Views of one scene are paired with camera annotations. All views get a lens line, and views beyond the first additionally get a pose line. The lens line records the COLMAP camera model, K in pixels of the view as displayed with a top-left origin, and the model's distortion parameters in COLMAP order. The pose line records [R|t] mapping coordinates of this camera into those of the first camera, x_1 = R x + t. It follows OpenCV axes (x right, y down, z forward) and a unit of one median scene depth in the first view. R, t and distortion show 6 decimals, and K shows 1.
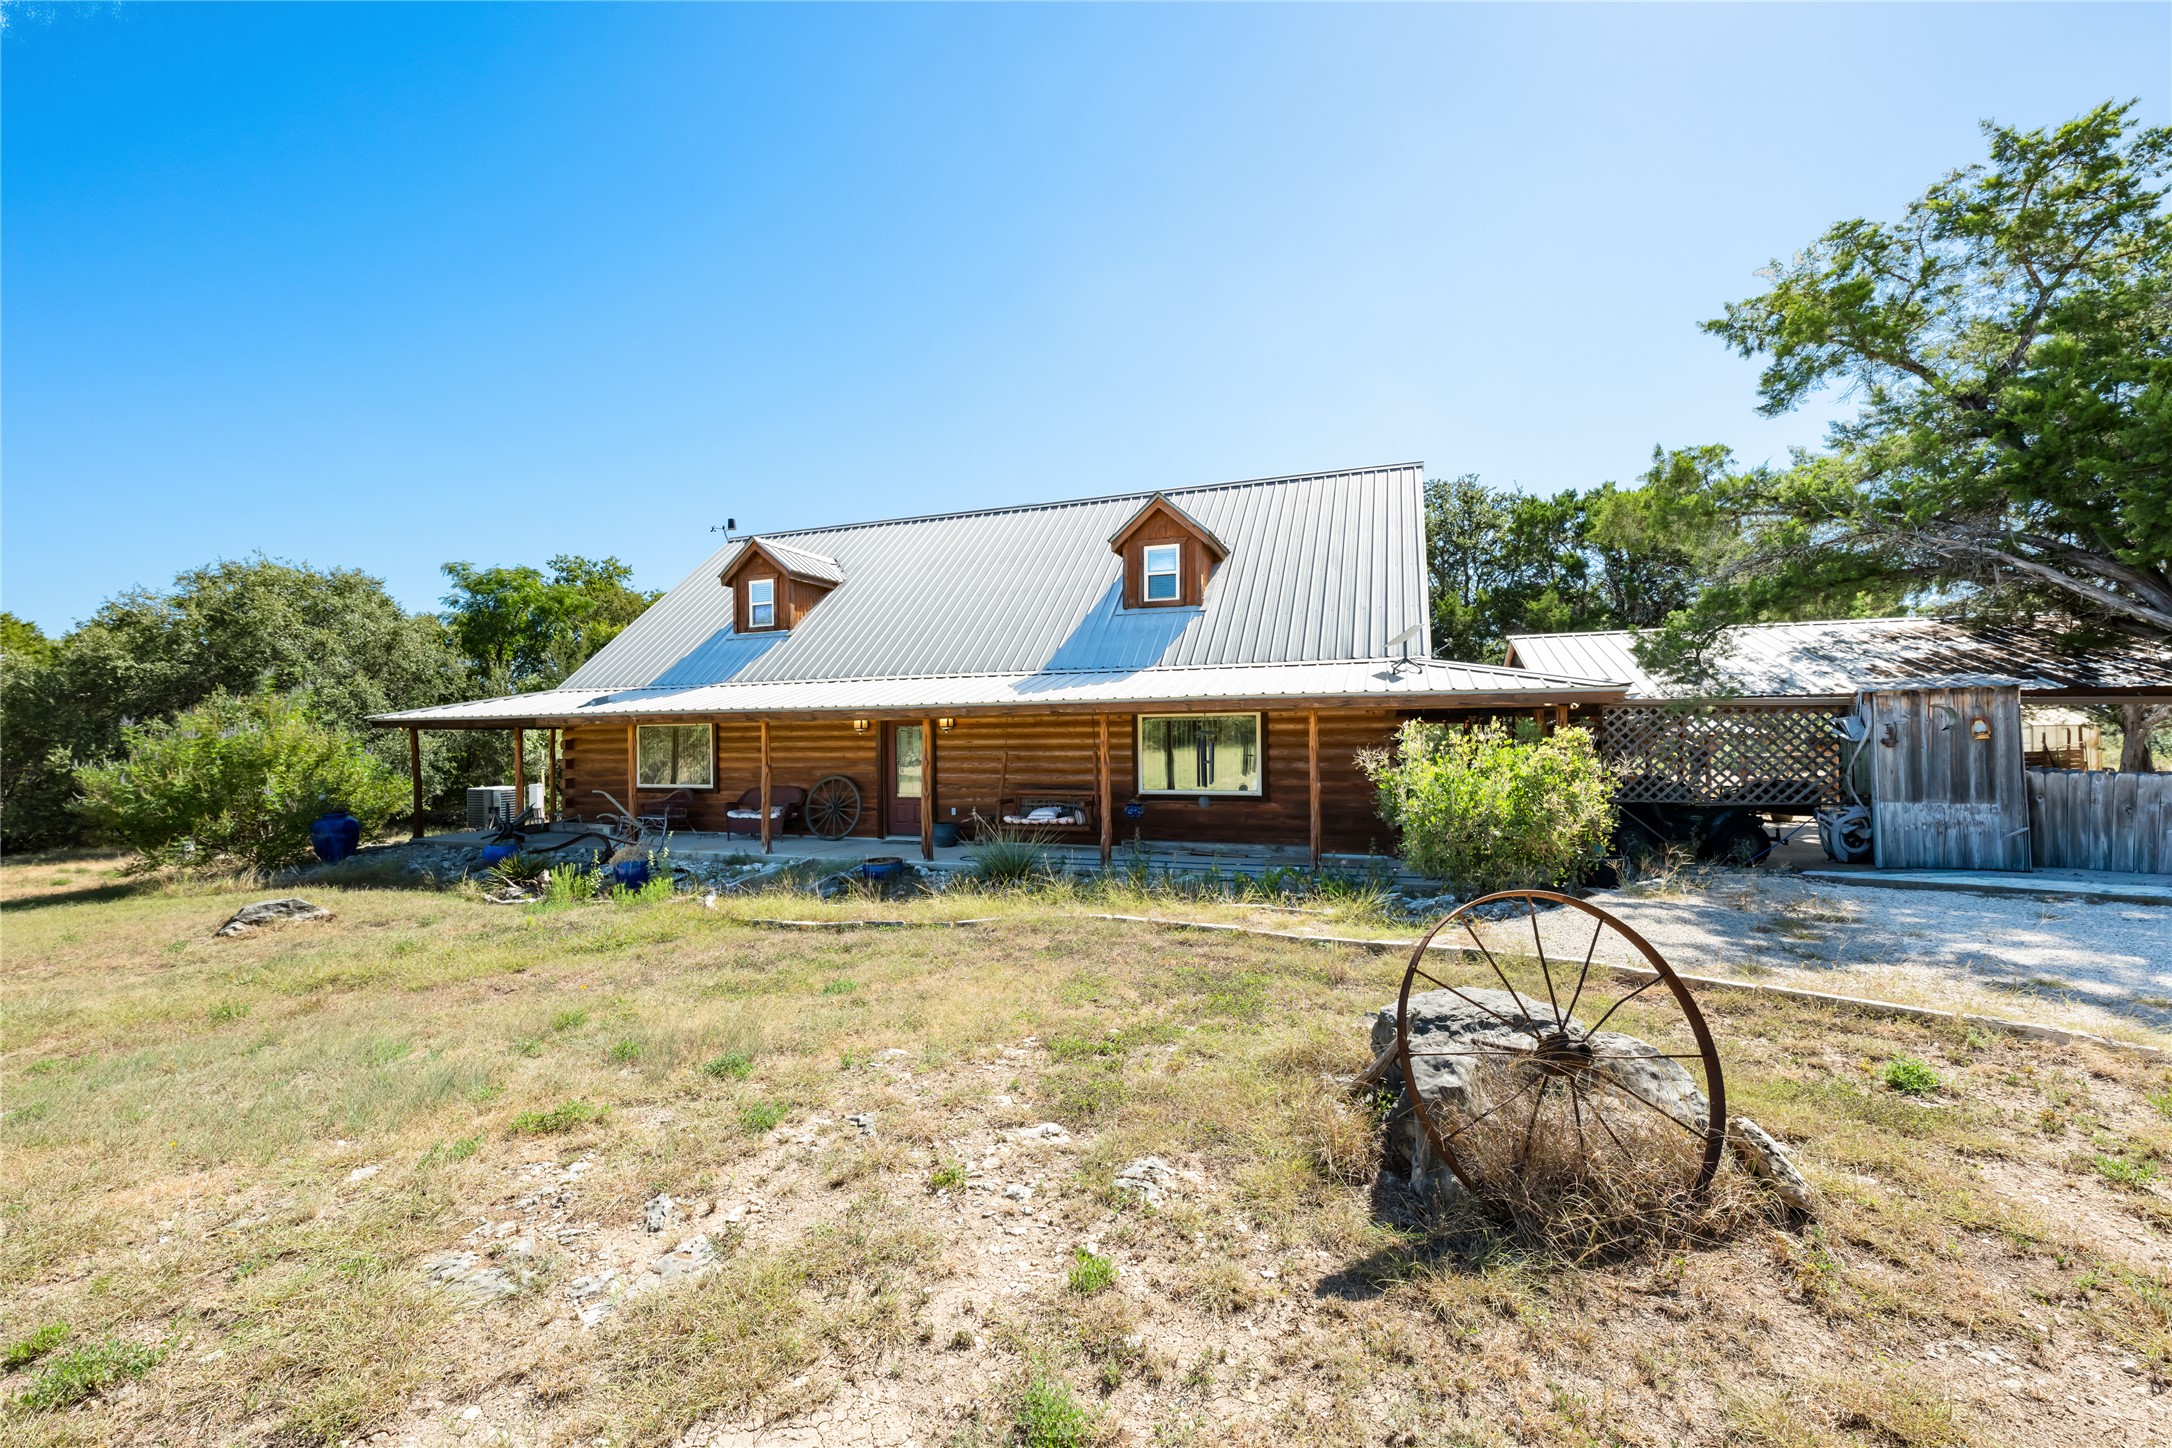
lens RADIAL K [[837.6, 0, 1129.2], [0, 837.6, 729.7], [0, 0, 1]] dist [-0.001698, -0.000101]
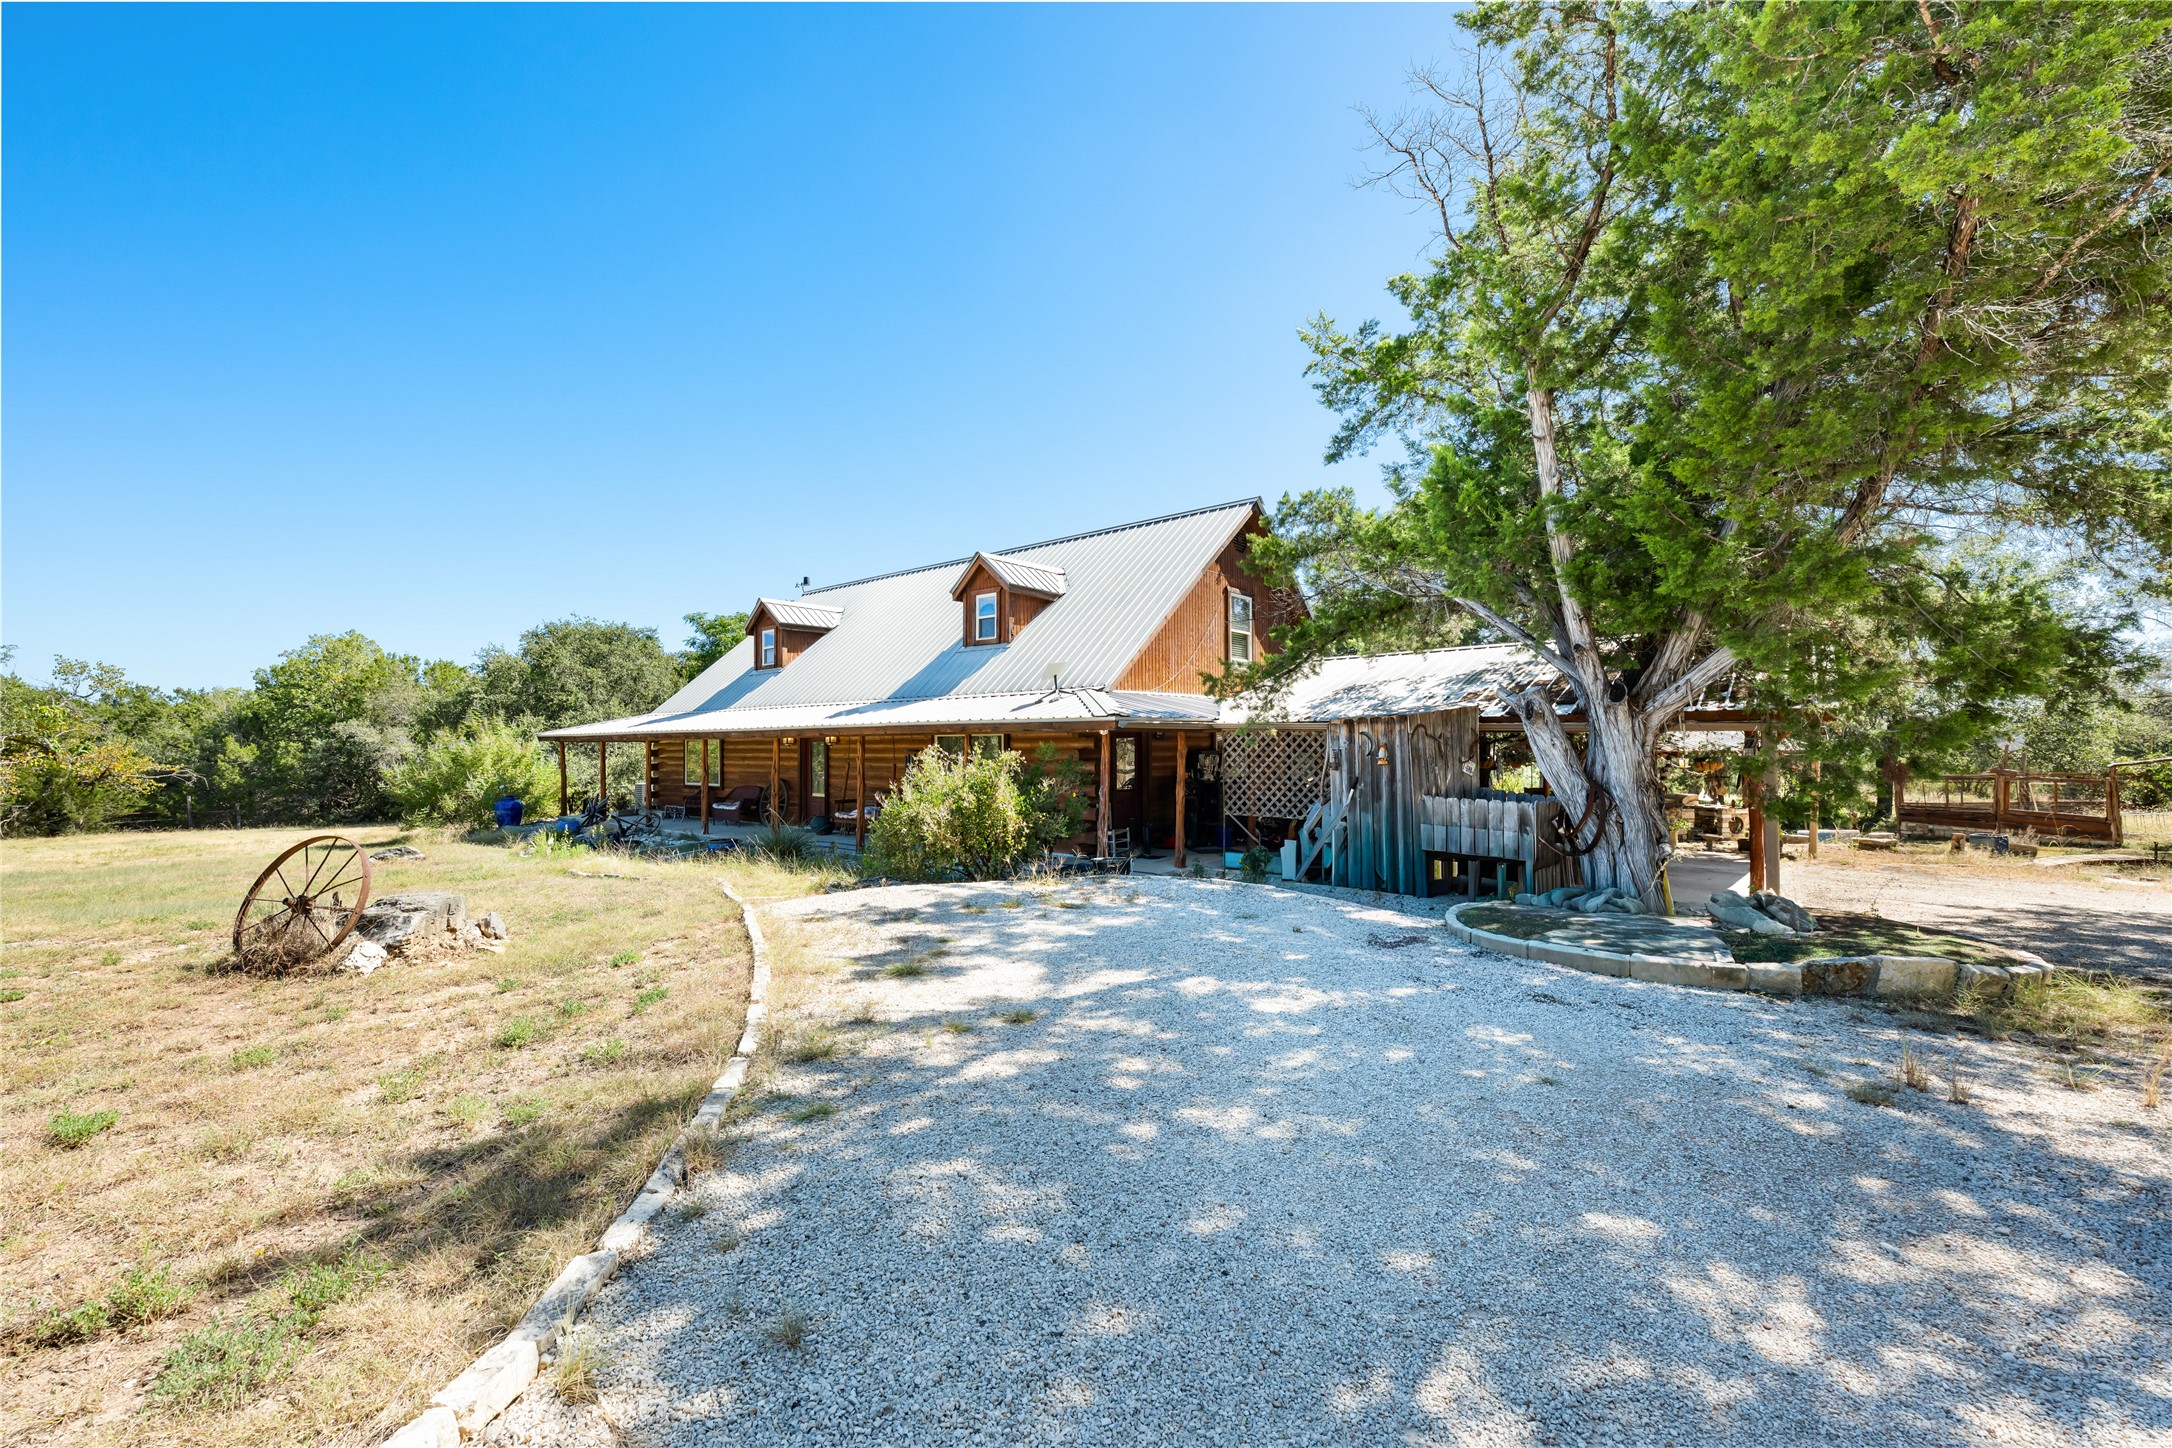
lens RADIAL K [[884.1, 0, 1056.0], [0, 884.1, 738.2], [0, 0, 1]] dist [0.000983, 0.000003]
pose [[0.924141, 0.000112, -0.382053, 0.552184], [0.001698, 0.999989, 0.004400, -0.014705], [0.382049, -0.004715, 0.924130, -0.132826]]
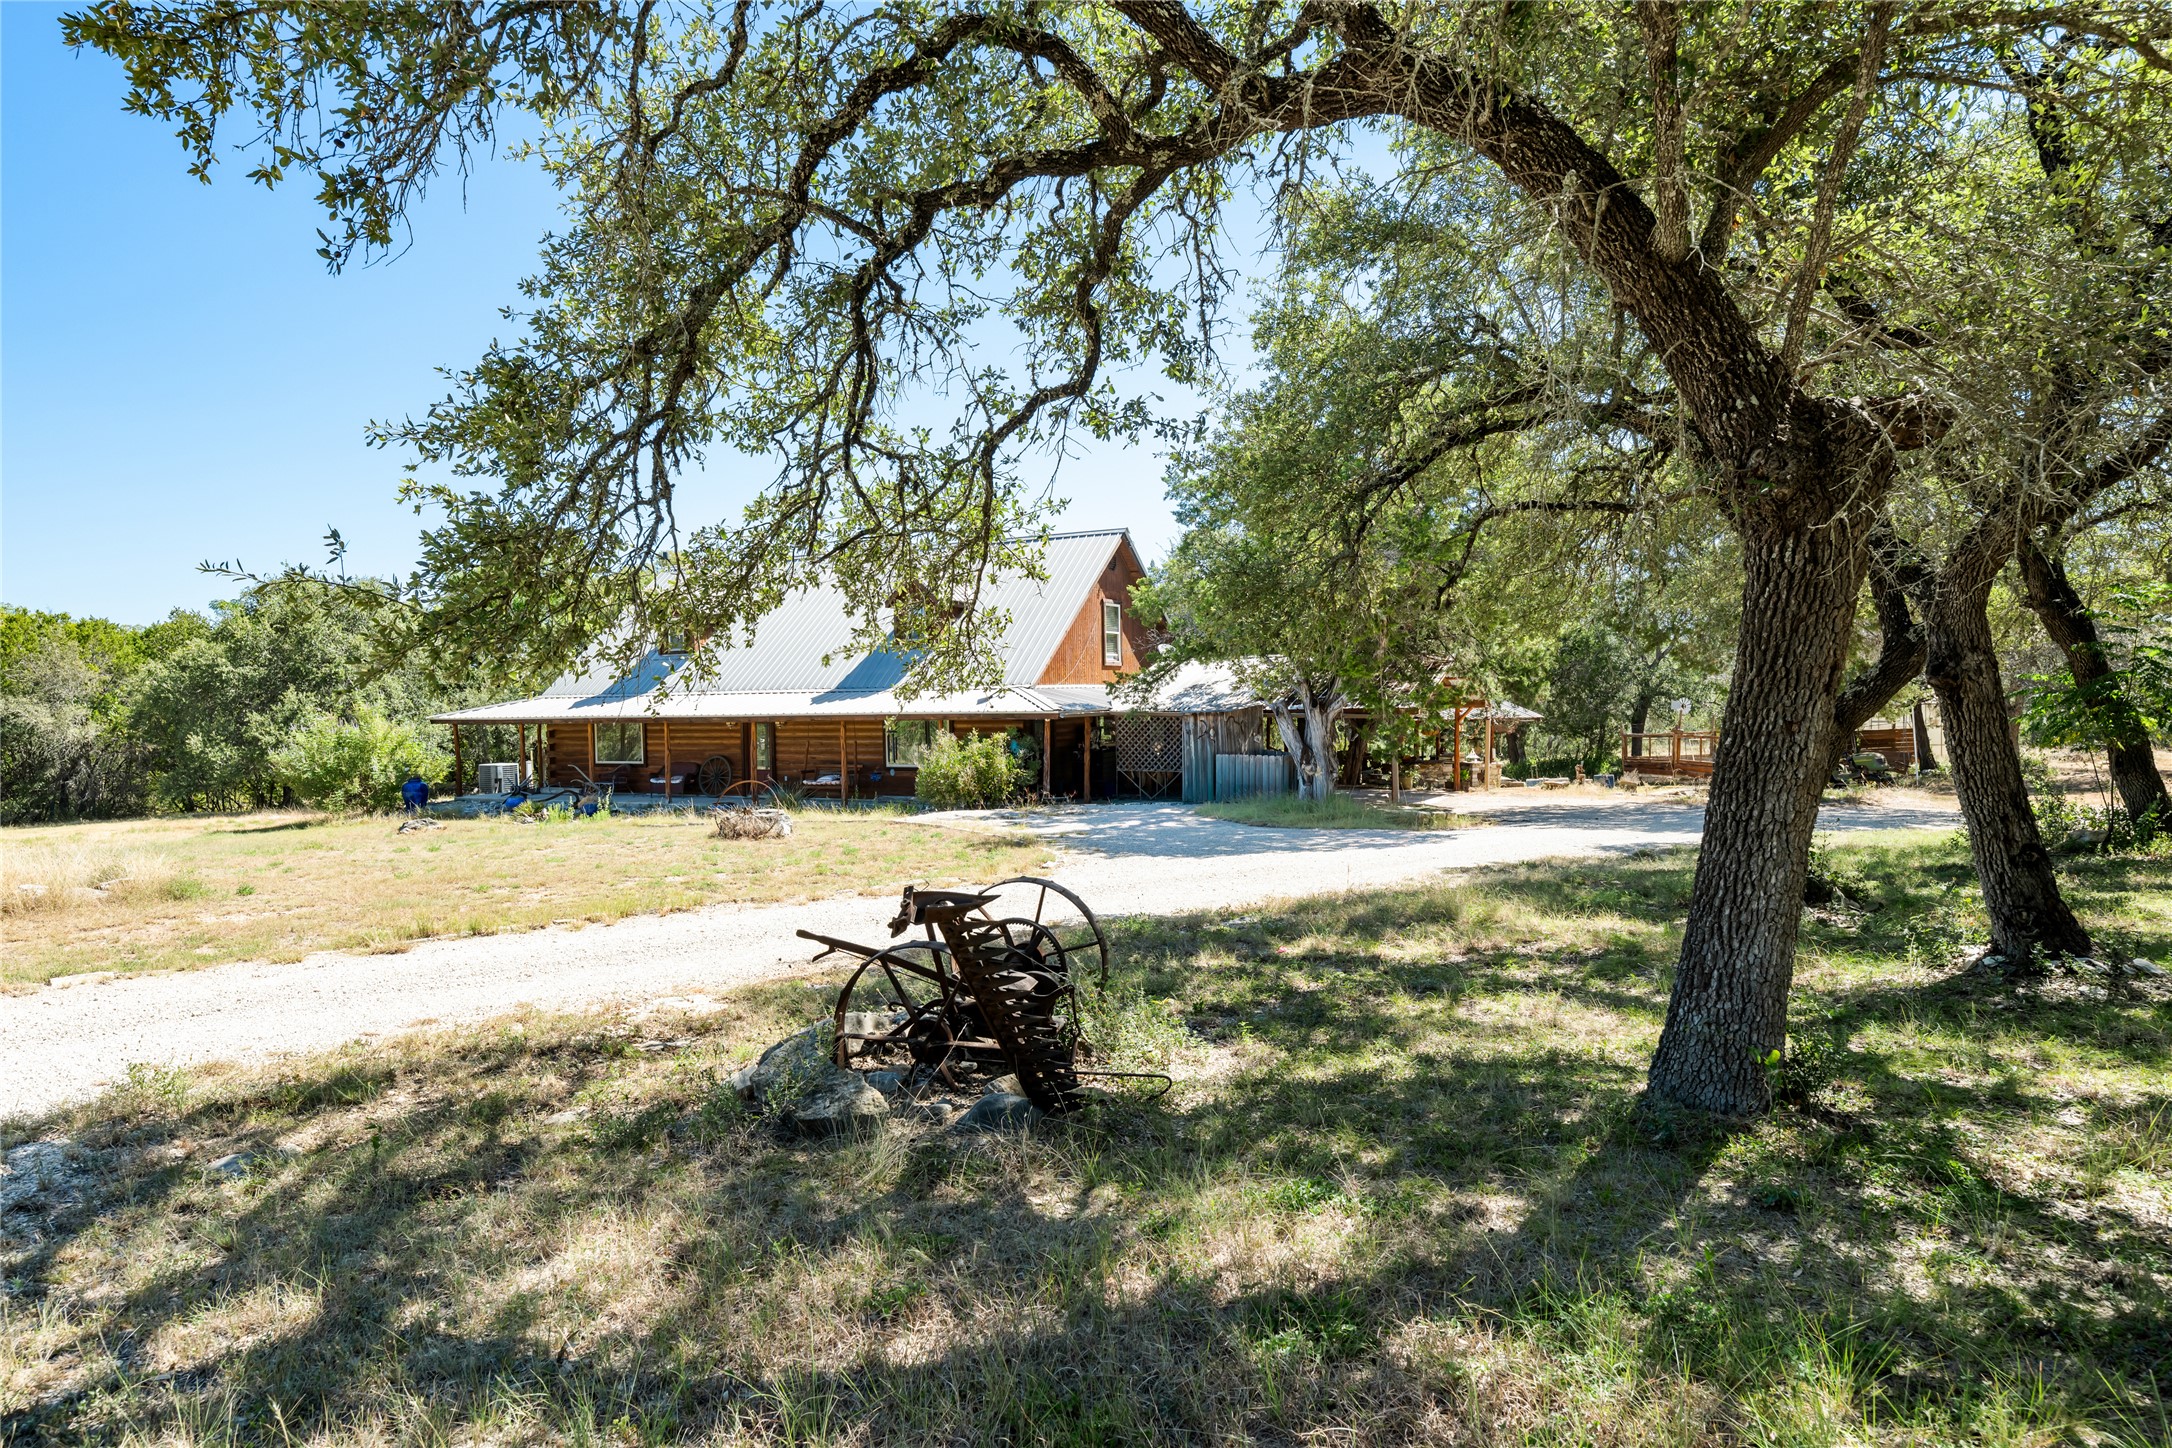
lens RADIAL K [[1225.4, 0, 1086.0], [0, 1225.4, 724.0], [0, 0, 1]] dist [-0.001310, -0.000263]
pose [[0.986919, -0.003937, -0.161167, 0.616461], [0.008301, 0.999617, 0.026409, -0.051583], [0.161001, -0.027401, 0.986574, -0.991234]]
